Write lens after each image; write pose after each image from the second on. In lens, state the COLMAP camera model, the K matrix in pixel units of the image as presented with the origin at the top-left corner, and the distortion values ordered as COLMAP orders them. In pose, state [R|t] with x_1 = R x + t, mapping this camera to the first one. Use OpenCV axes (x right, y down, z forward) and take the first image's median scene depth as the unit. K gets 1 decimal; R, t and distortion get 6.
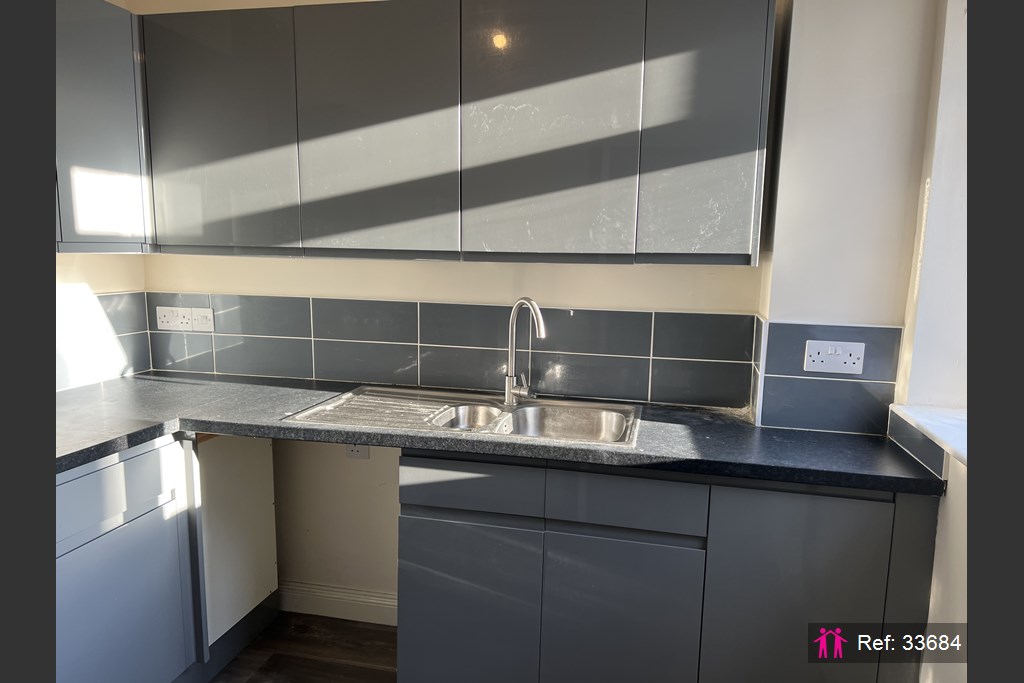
lens RADIAL K [[682.8, 0, 518.0], [0, 682.8, 341.0], [0, 0, 1]] dist [0.081130, -0.113143]
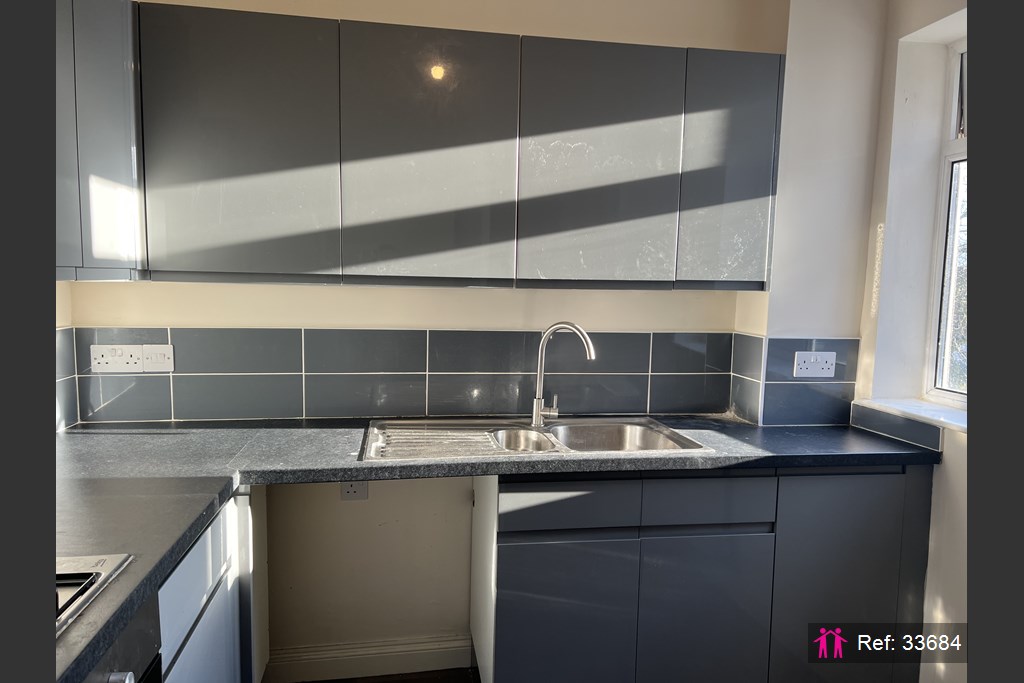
lens RADIAL K [[682.8, 0, 518.0], [0, 682.8, 341.0], [0, 0, 1]] dist [0.081130, -0.113143]
pose [[0.922856, -0.033901, 0.383651, -0.493691], [0.047681, 0.998512, -0.026462, -0.010947], [-0.382183, 0.042713, 0.923099, 0.060248]]
